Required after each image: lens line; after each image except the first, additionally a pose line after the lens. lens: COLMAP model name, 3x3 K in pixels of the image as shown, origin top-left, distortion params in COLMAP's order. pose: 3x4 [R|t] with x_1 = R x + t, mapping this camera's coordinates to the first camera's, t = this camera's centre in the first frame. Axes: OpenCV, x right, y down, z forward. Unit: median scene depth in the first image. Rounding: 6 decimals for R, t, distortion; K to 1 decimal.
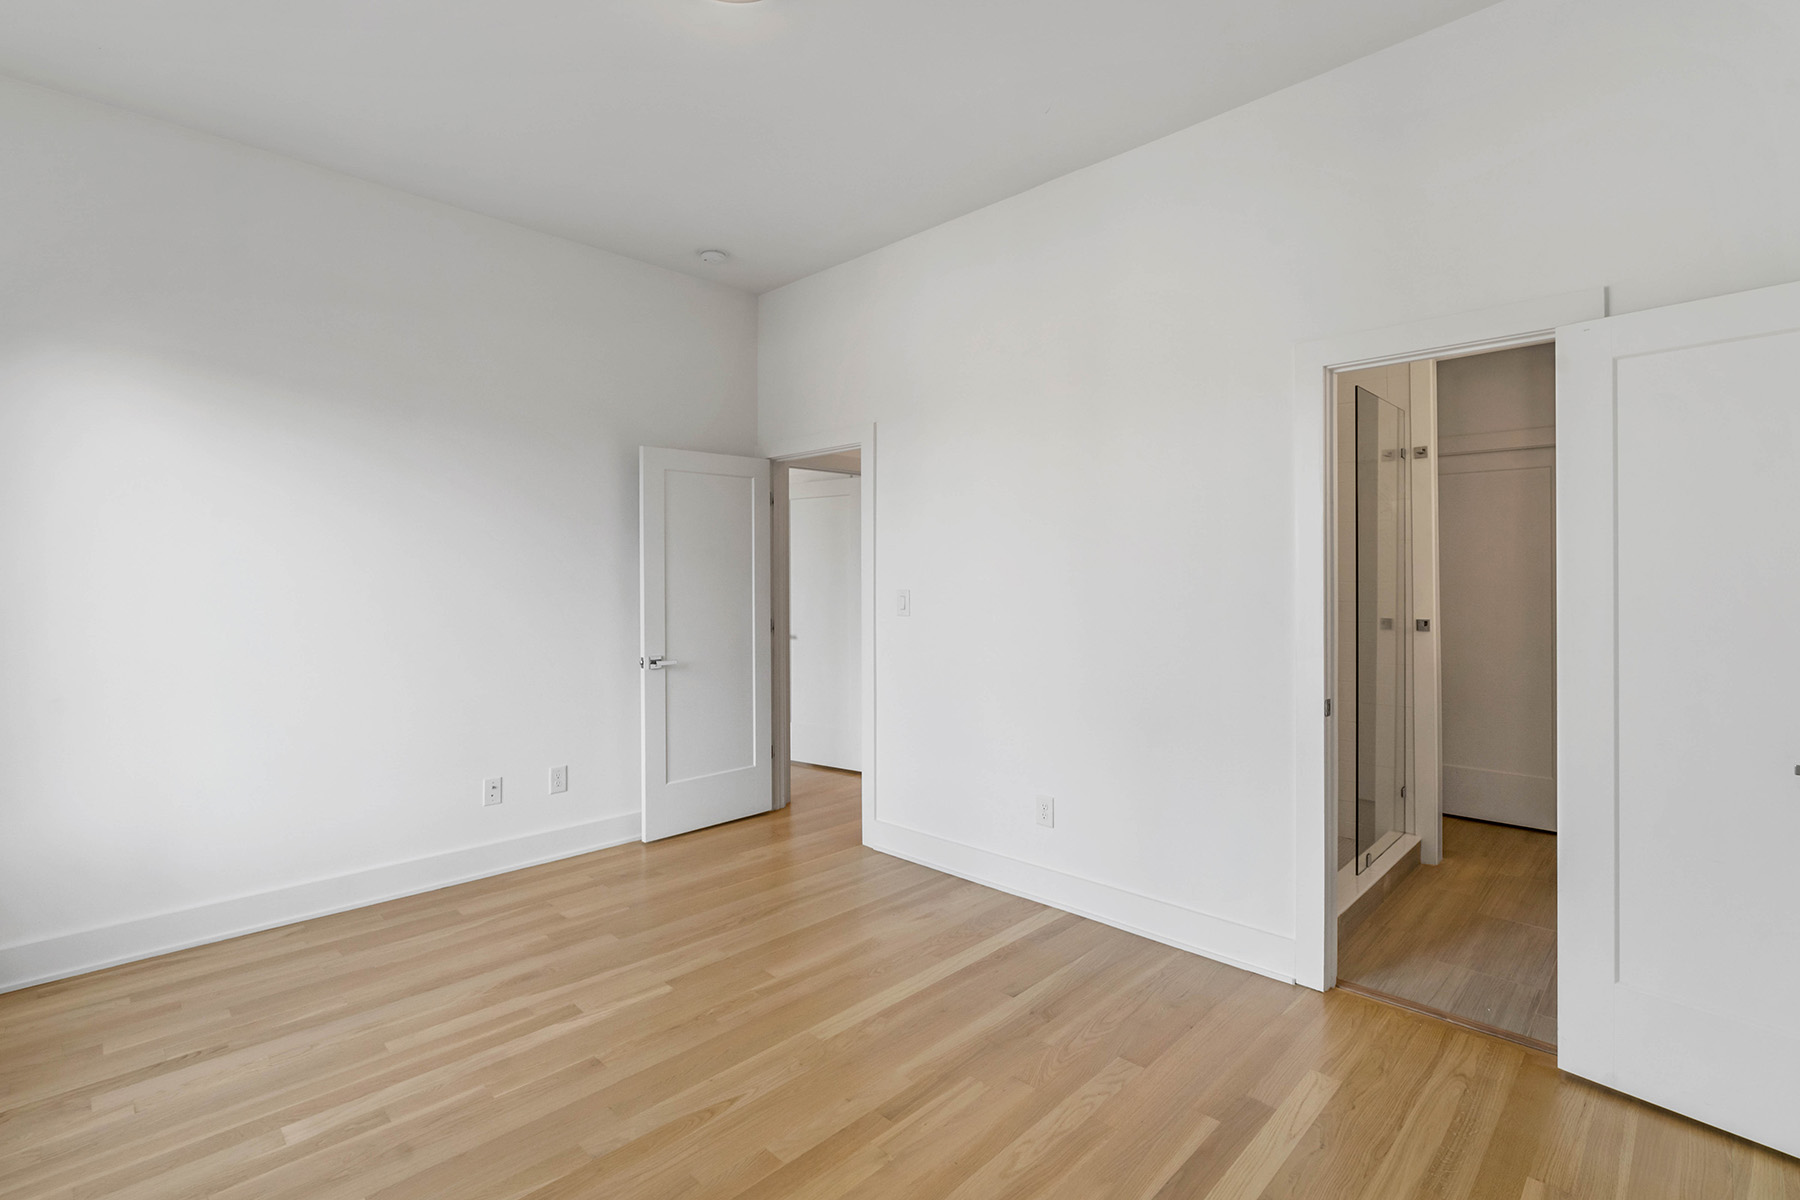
lens RADIAL K [[839.9, 0, 899.6], [0, 839.9, 588.5], [0, 0, 1]] dist [-0.001325, -0.000283]
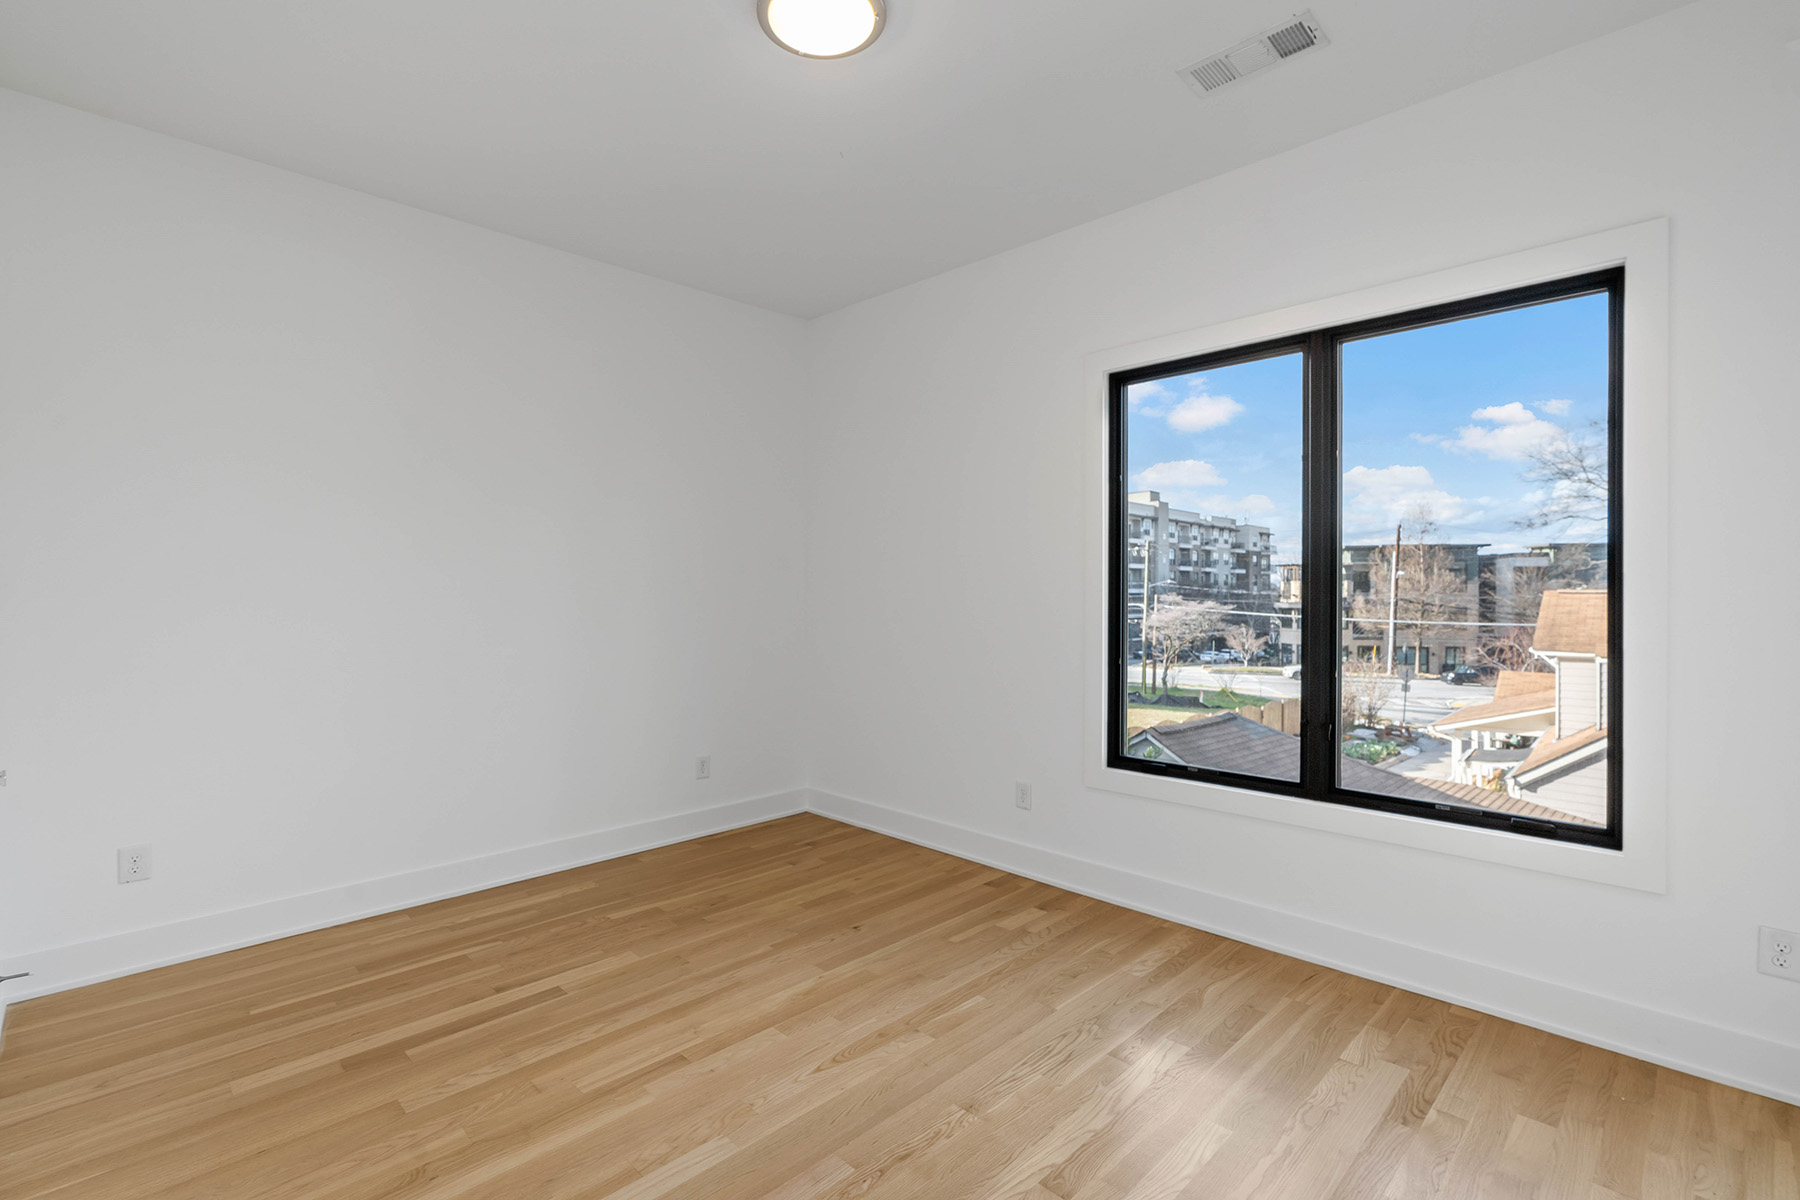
lens RADIAL K [[839.9, 0, 896.1], [0, 839.9, 597.6], [0, 0, 1]] dist [-0.001325, -0.000283]
pose [[-0.999882, 0.003351, 0.015017, -0.307535], [0.003585, 0.999872, 0.015611, -0.020870], [-0.014963, 0.015663, -0.999765, 2.004707]]
